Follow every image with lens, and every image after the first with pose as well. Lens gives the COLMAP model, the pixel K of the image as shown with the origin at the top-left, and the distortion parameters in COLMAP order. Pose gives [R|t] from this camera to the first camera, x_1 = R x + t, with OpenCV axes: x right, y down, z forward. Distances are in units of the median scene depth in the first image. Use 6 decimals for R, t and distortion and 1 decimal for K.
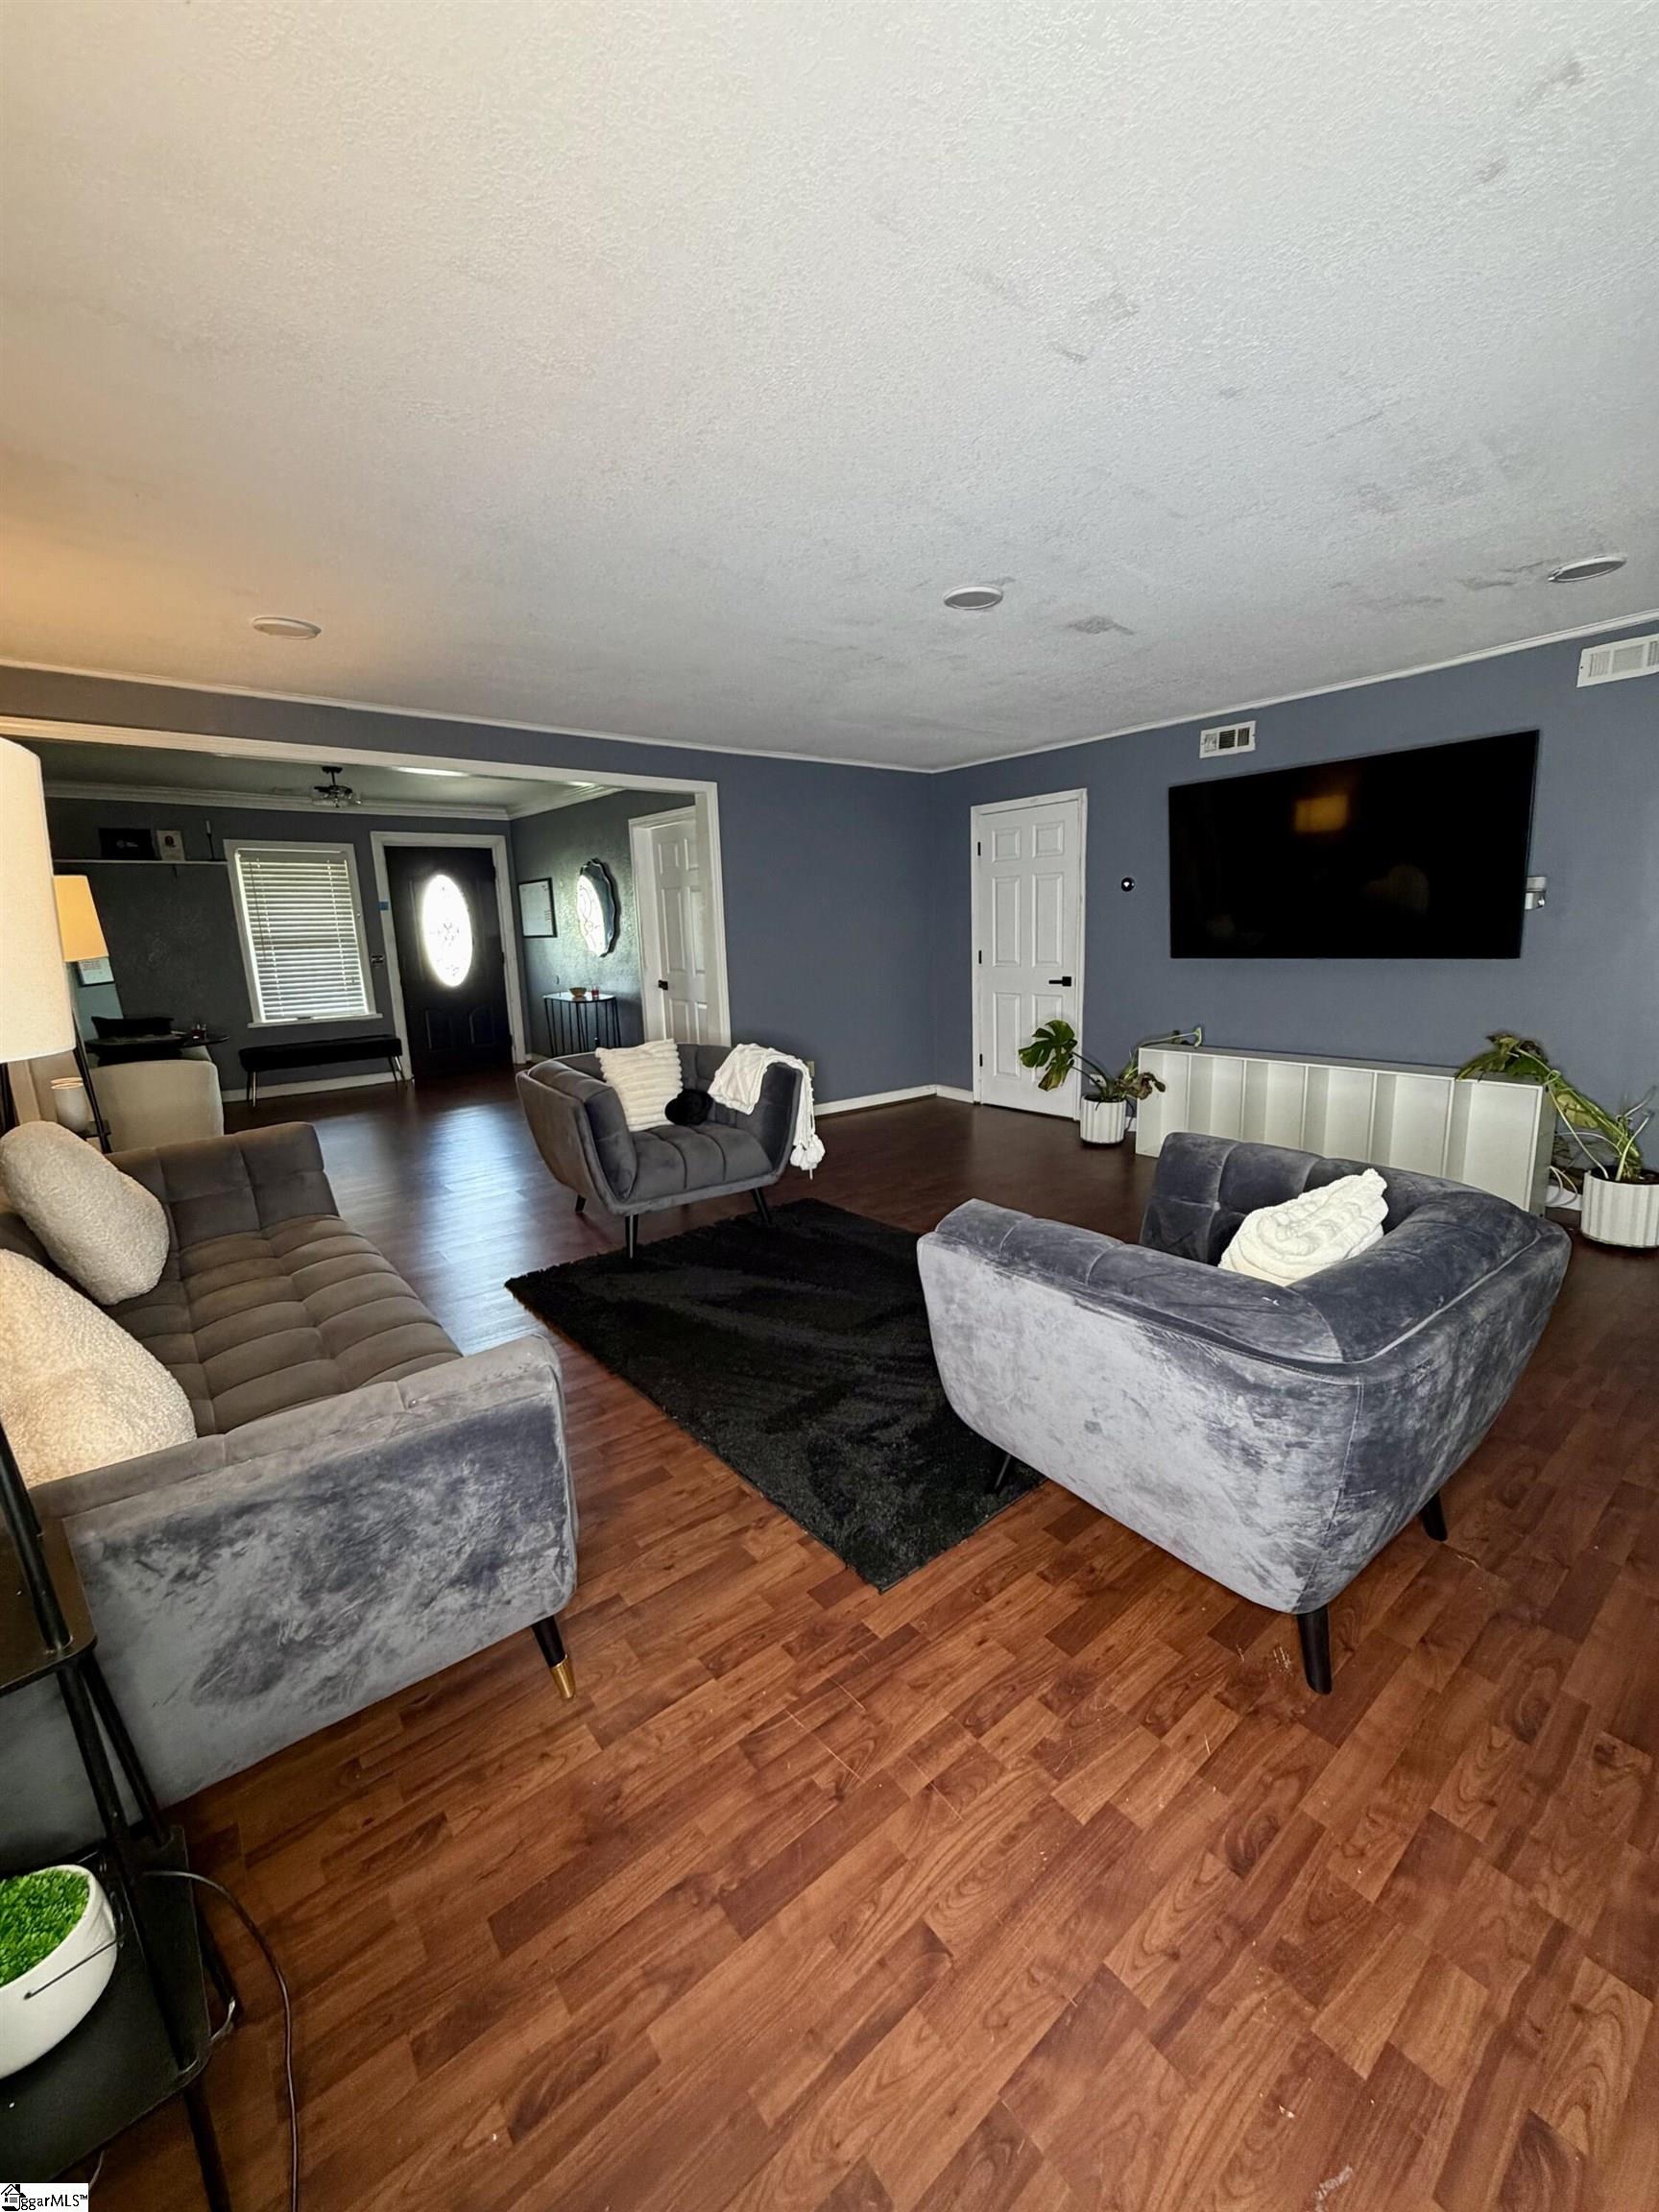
lens RADIAL K [[893.3, 0, 829.1], [0, 893.3, 1090.4], [0, 0, 1]] dist [-0.001063, 0.000703]
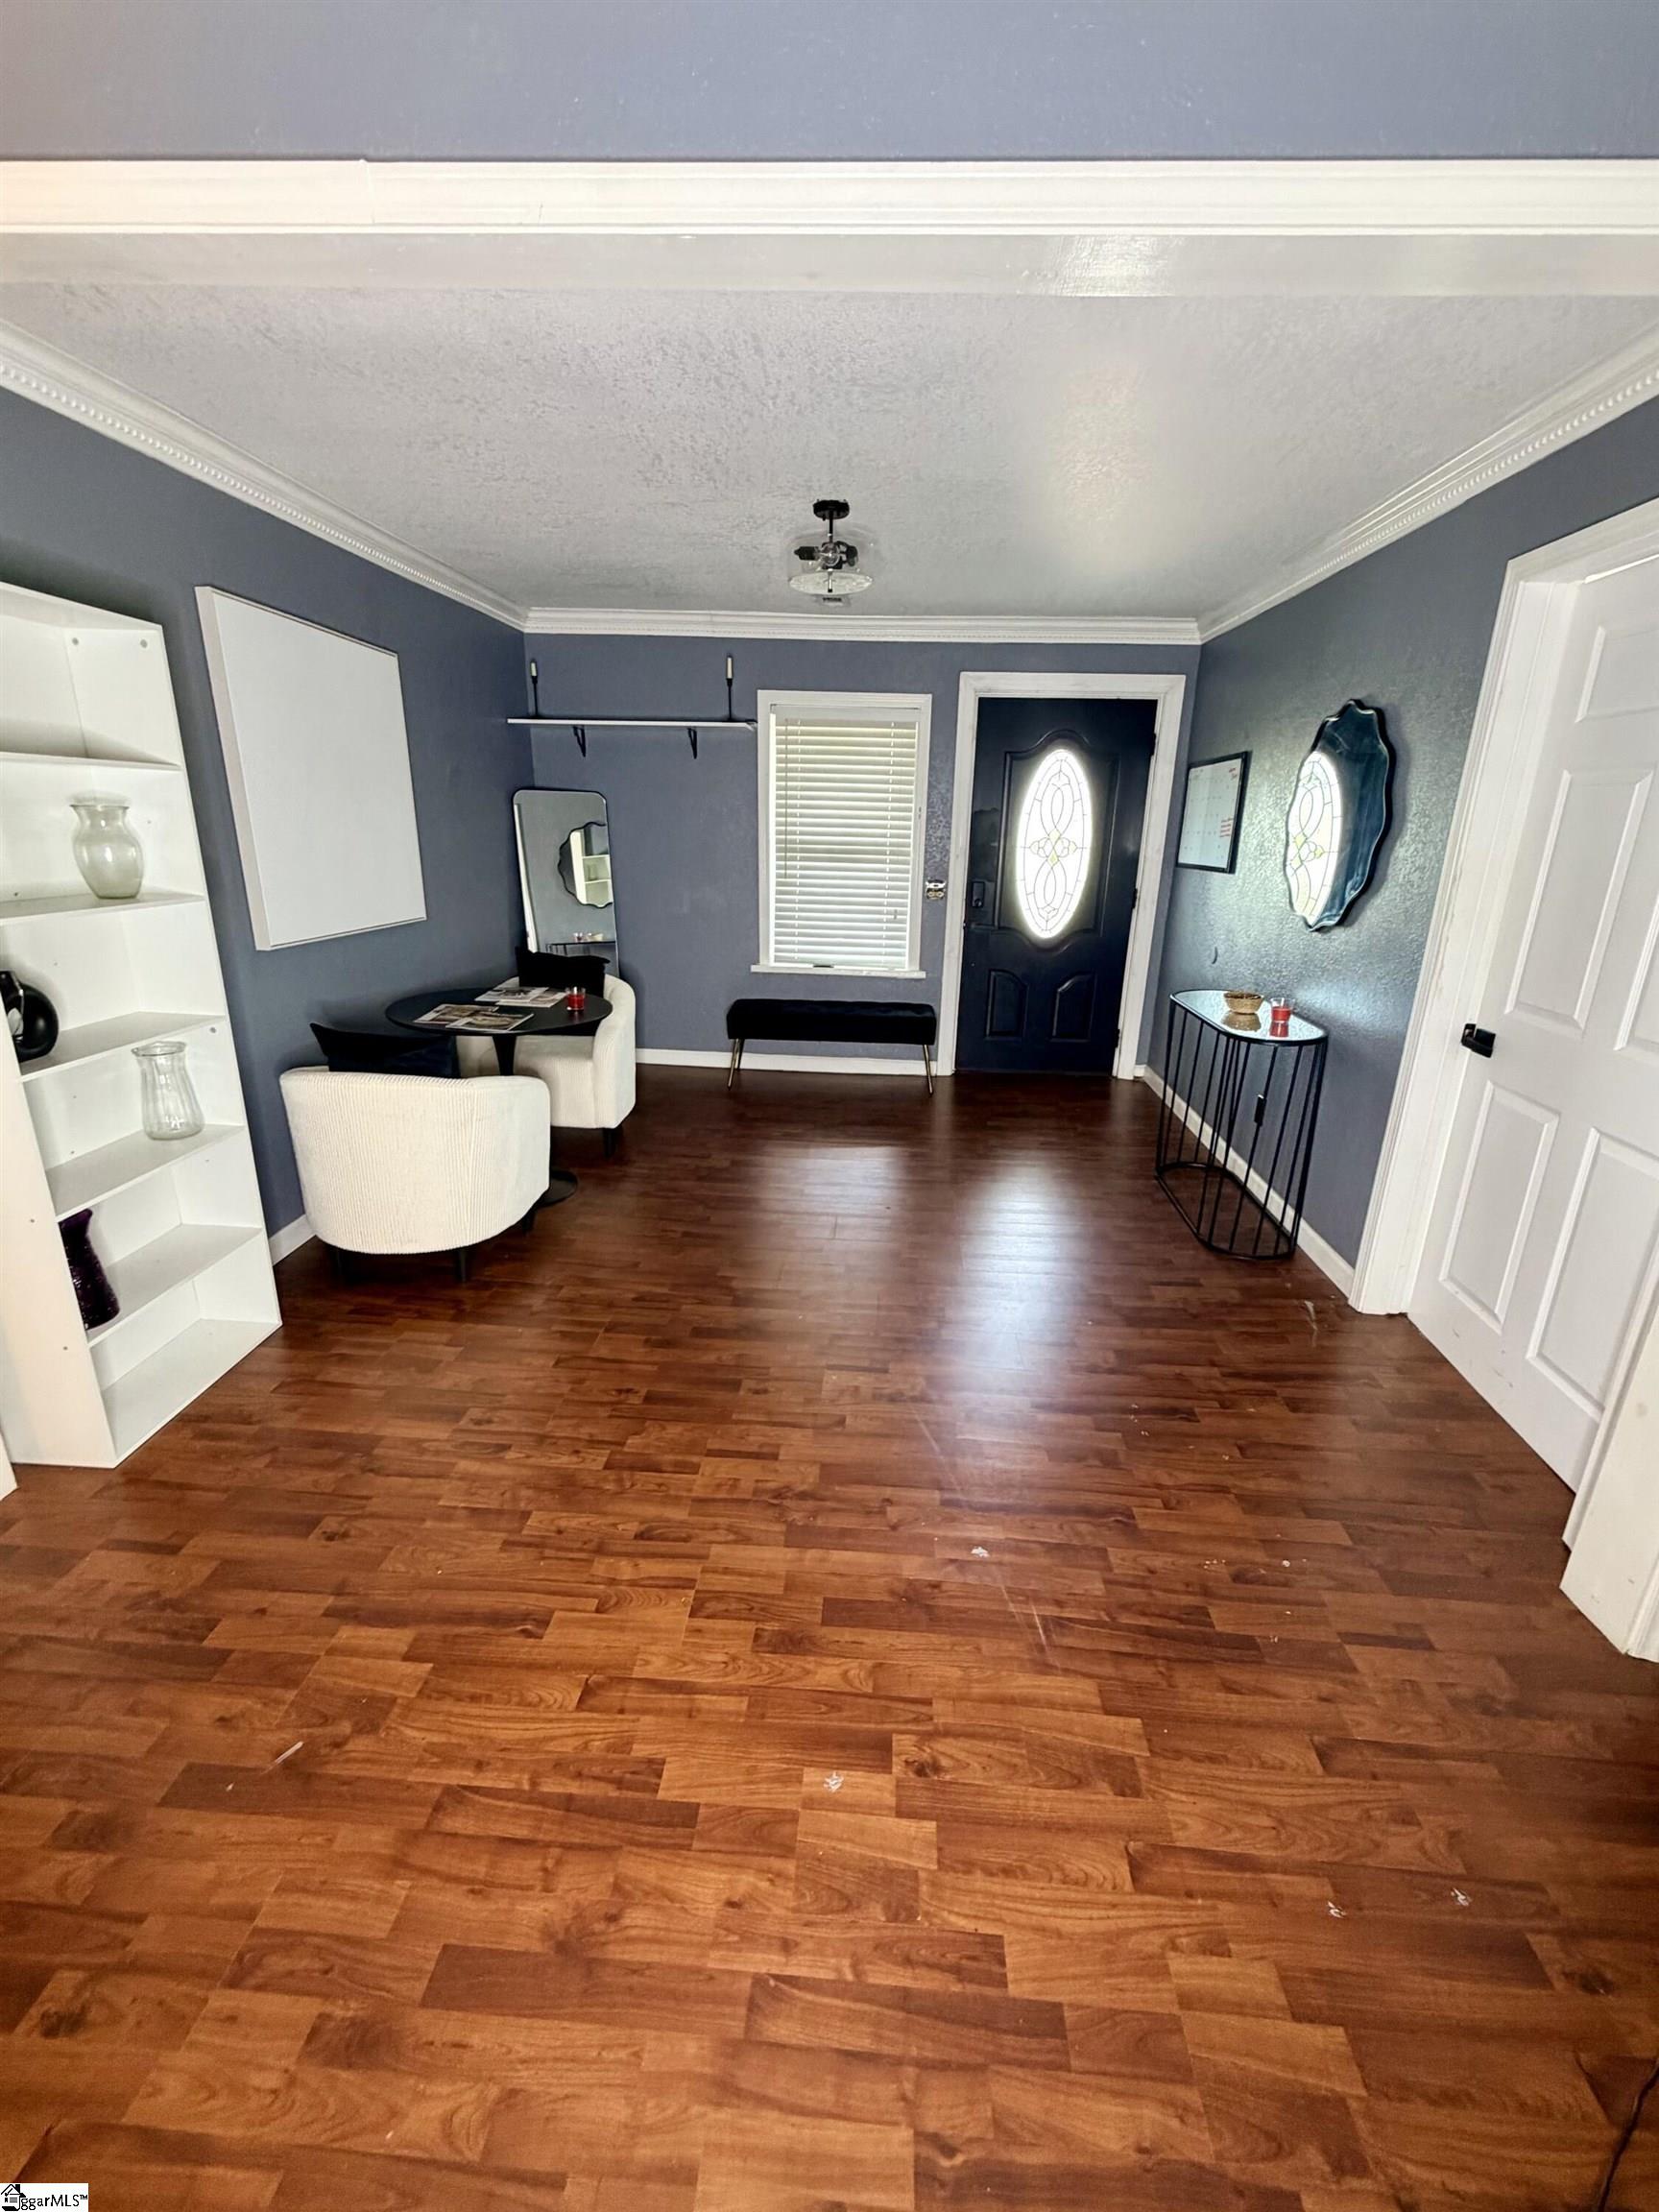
lens RADIAL K [[893.3, 0, 826.3], [0, 893.3, 1109.2], [0, 0, 1]] dist [-0.001063, 0.000703]
pose [[0.739553, 0.248672, -0.625479, -0.128509], [-0.169246, 0.968098, 0.184775, -0.099214], [0.651473, -0.030792, 0.758047, 0.471067]]
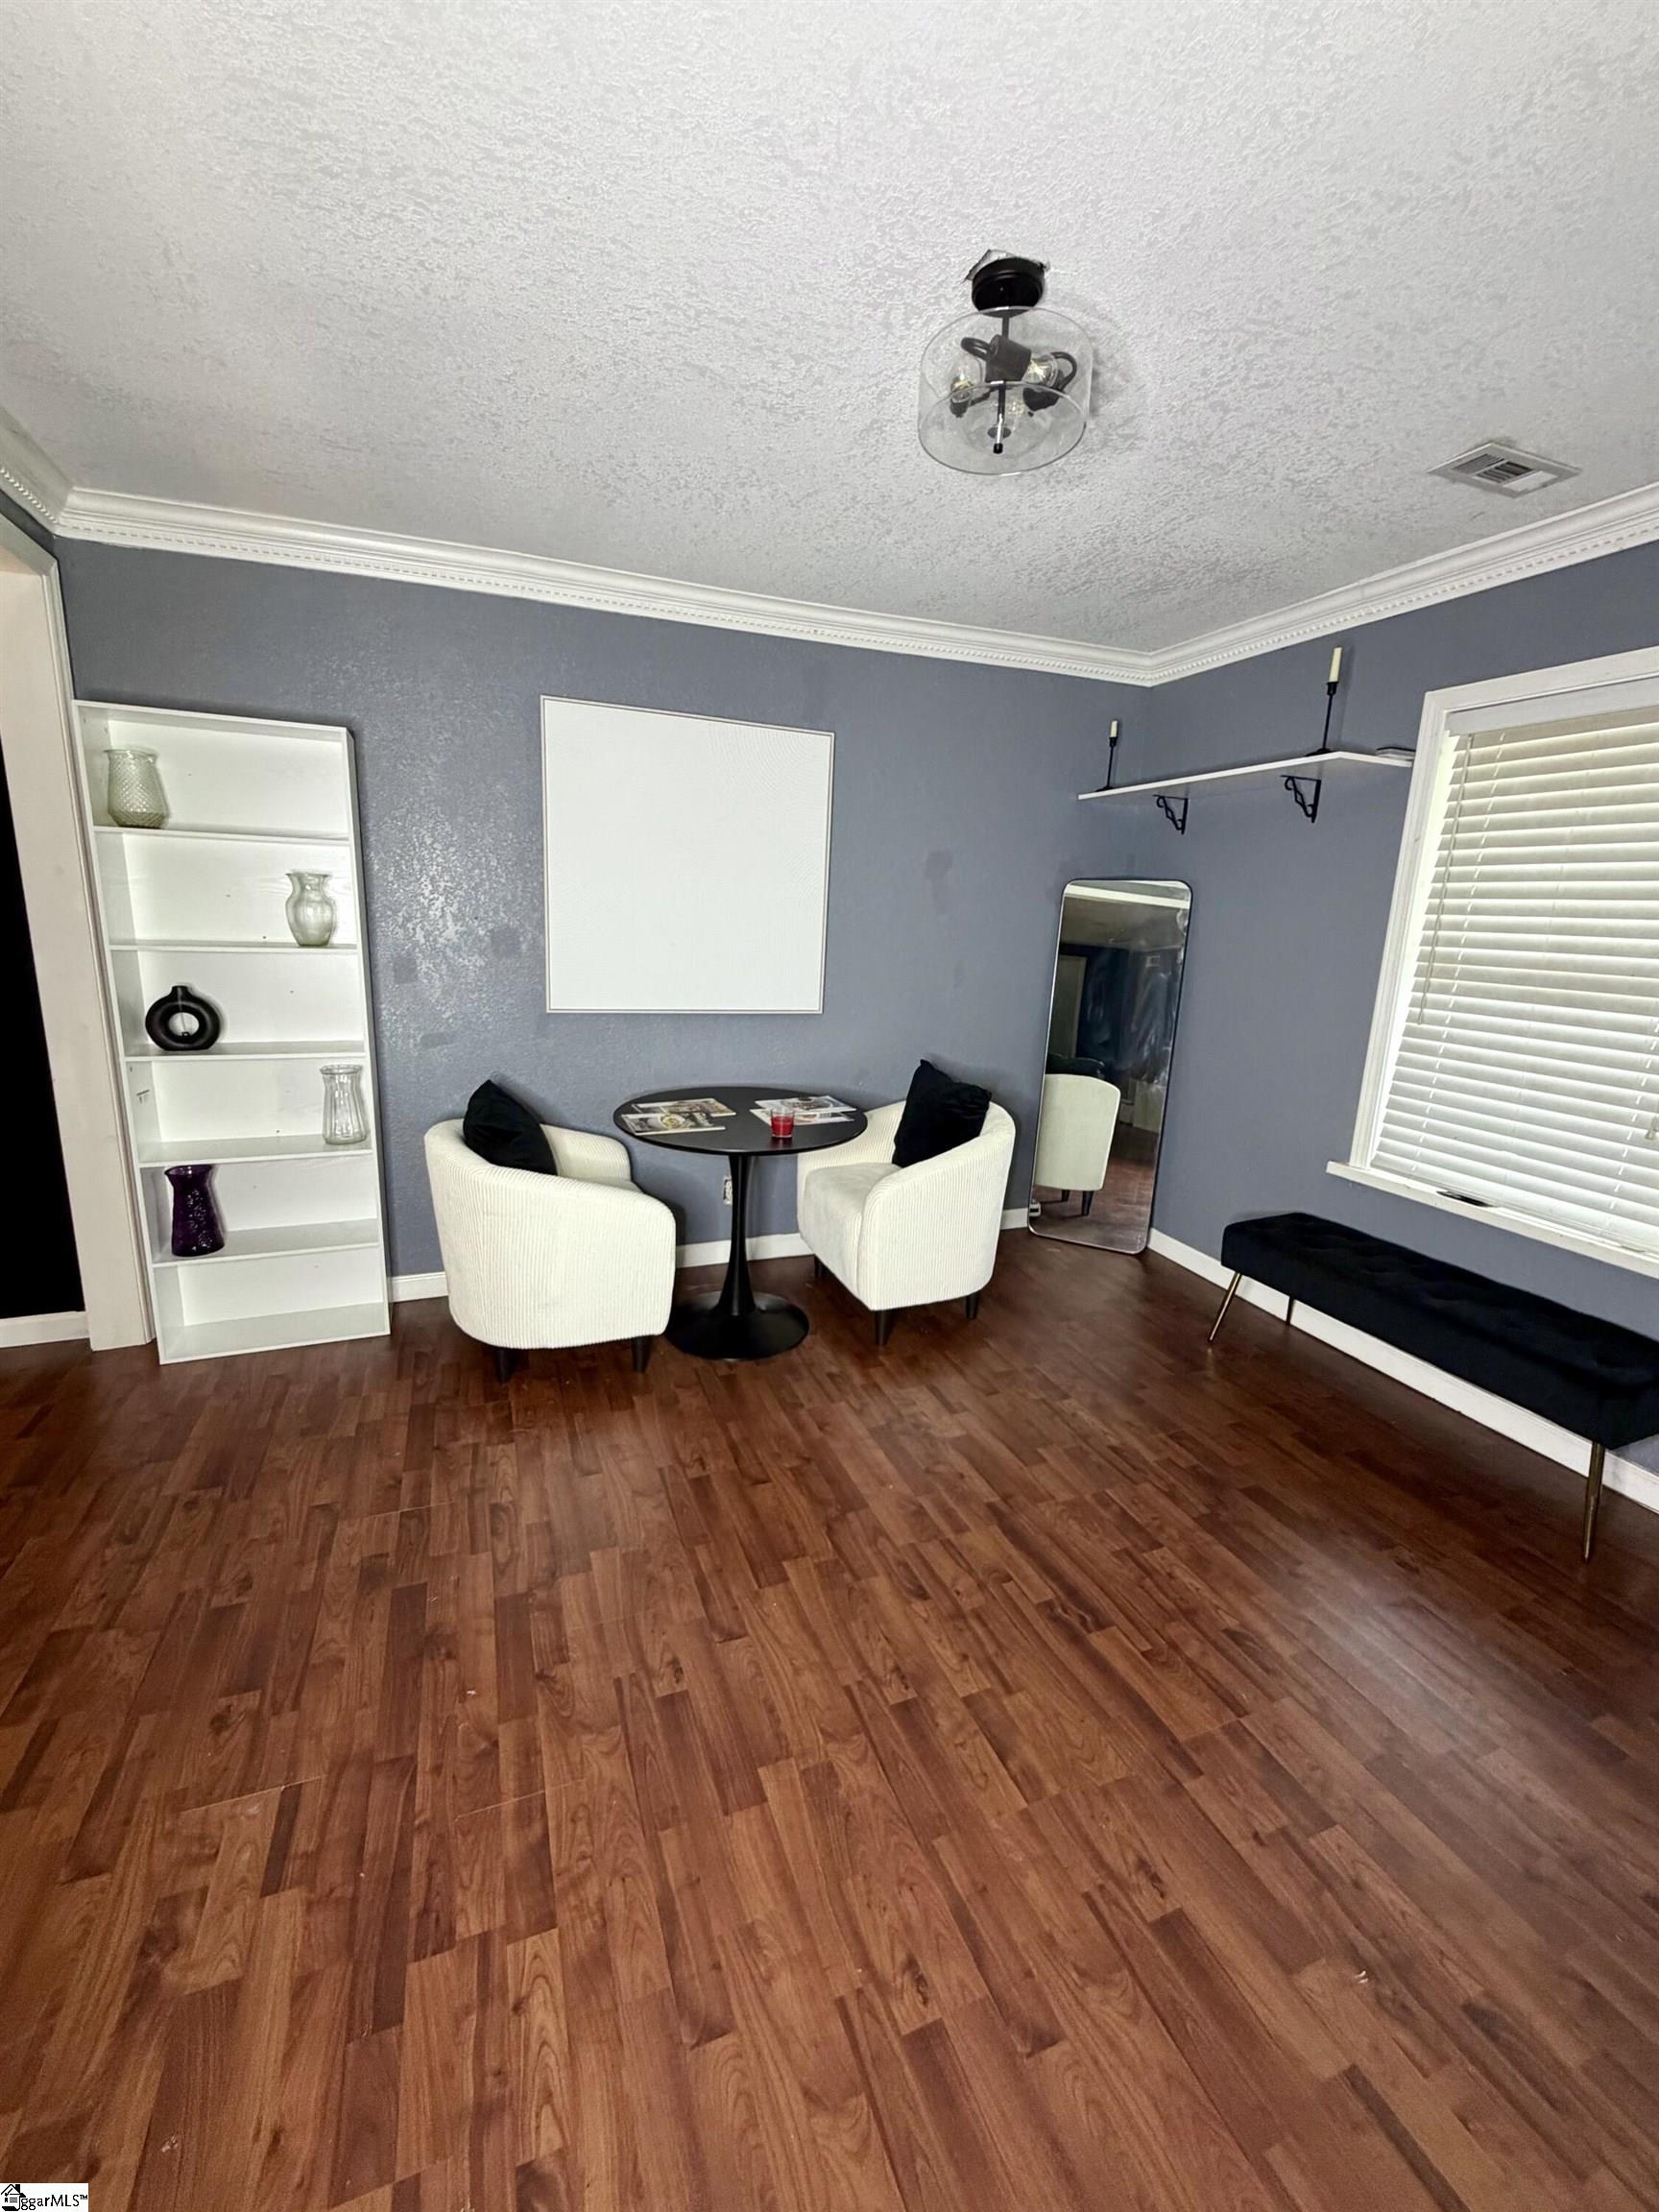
lens RADIAL K [[893.3, 0, 828.5], [0, 893.3, 1106.8], [0, 0, 1]] dist [-0.001063, 0.000703]
pose [[-0.283332, 0.223298, -0.932664, -0.197546], [-0.212131, 0.933833, 0.288020, -0.158162], [0.935267, 0.279452, -0.217216, 0.818228]]
